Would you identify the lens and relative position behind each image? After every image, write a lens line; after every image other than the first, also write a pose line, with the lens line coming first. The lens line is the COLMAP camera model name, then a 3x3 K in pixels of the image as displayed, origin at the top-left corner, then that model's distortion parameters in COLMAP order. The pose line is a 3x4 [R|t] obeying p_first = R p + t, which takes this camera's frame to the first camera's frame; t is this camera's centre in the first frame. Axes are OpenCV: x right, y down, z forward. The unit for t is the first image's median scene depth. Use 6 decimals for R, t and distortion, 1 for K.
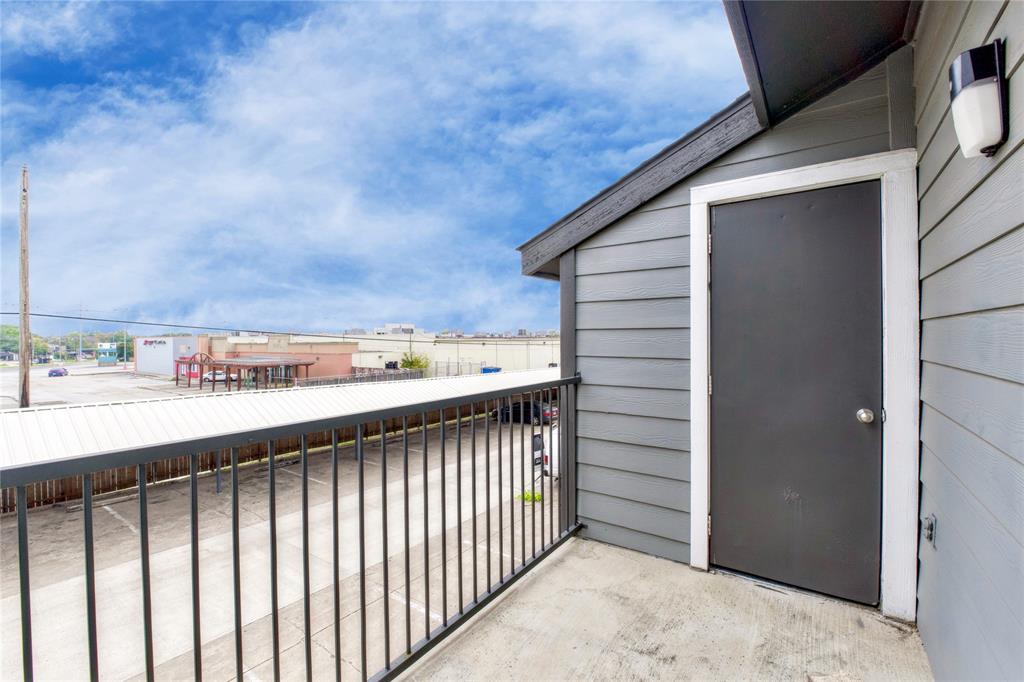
lens RADIAL K [[430.5, 0, 512.0], [0, 430.5, 345.6], [0, 0, 1]] dist [-0.024309, 0.000908]
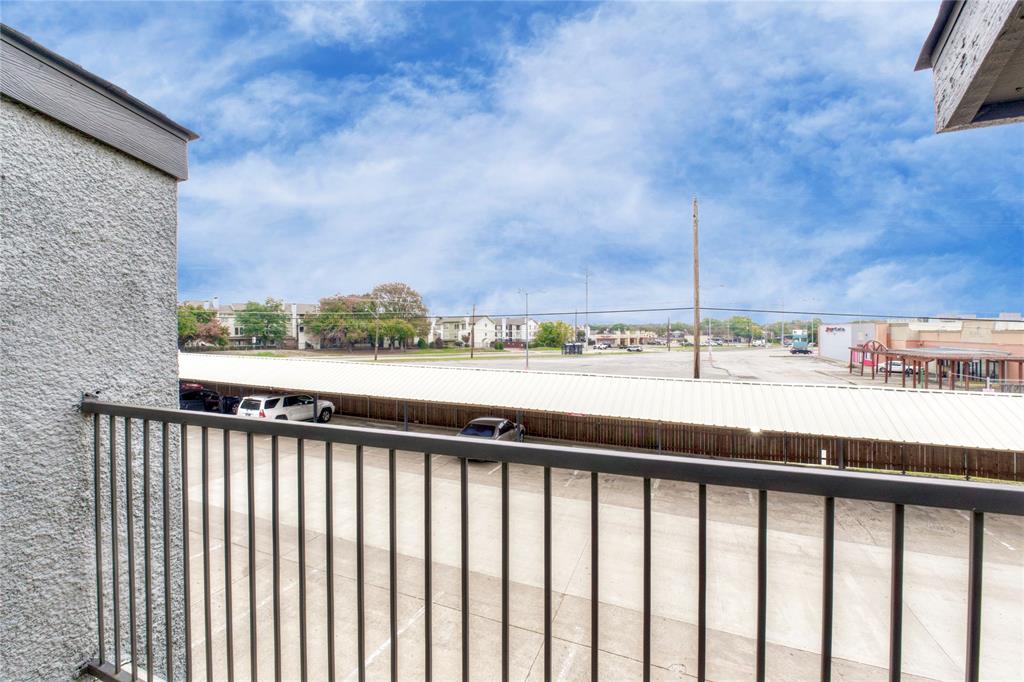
lens RADIAL K [[430.5, 0, 511.9], [0, 430.5, 337.0], [0, 0, 1]] dist [-0.024309, 0.000908]
pose [[0.999429, 0.000366, -0.033786, -0.651879], [-0.000291, 0.999997, 0.002237, 0.003716], [0.033787, -0.002226, 0.999427, -0.017748]]
